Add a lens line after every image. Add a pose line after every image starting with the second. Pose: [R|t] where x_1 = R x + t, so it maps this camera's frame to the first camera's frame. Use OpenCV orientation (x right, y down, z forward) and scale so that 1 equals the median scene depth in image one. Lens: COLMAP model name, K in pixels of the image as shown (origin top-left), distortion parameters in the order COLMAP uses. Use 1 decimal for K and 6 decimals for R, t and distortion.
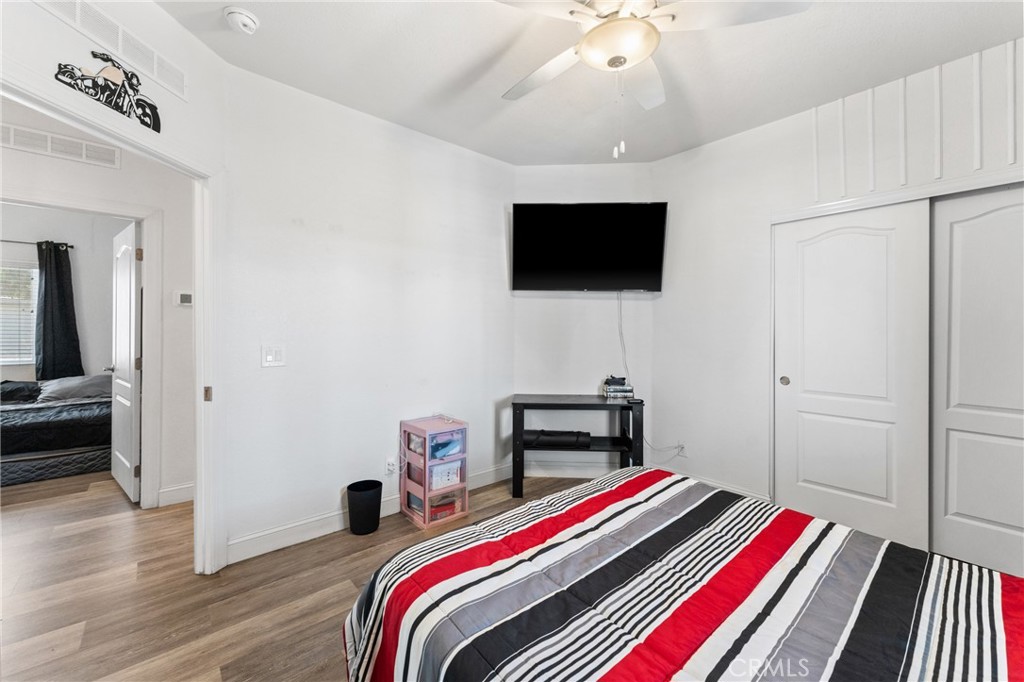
lens RADIAL K [[410.7, 0, 512.9], [0, 410.7, 334.8], [0, 0, 1]] dist [0.004023, -0.000878]
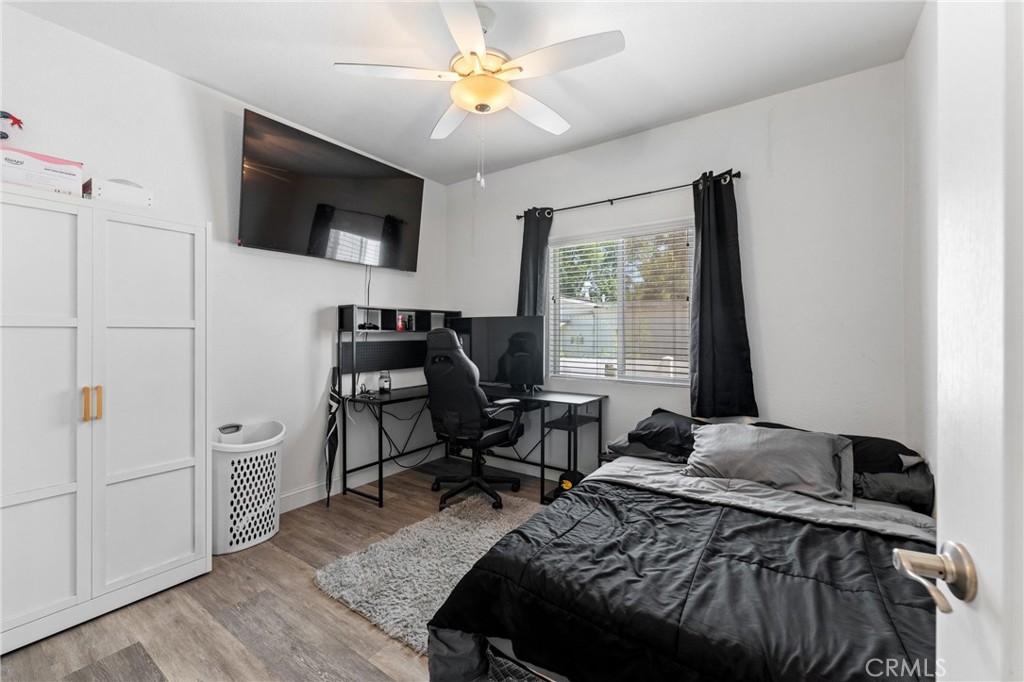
lens RADIAL K [[410.7, 0, 509.1], [0, 410.7, 332.4], [0, 0, 1]] dist [0.004023, -0.000878]
pose [[0.242992, -0.000669, -0.970028, -0.633968], [0.002582, 0.999997, -0.000043, -0.007358], [0.970025, -0.002494, 0.242993, 0.590174]]
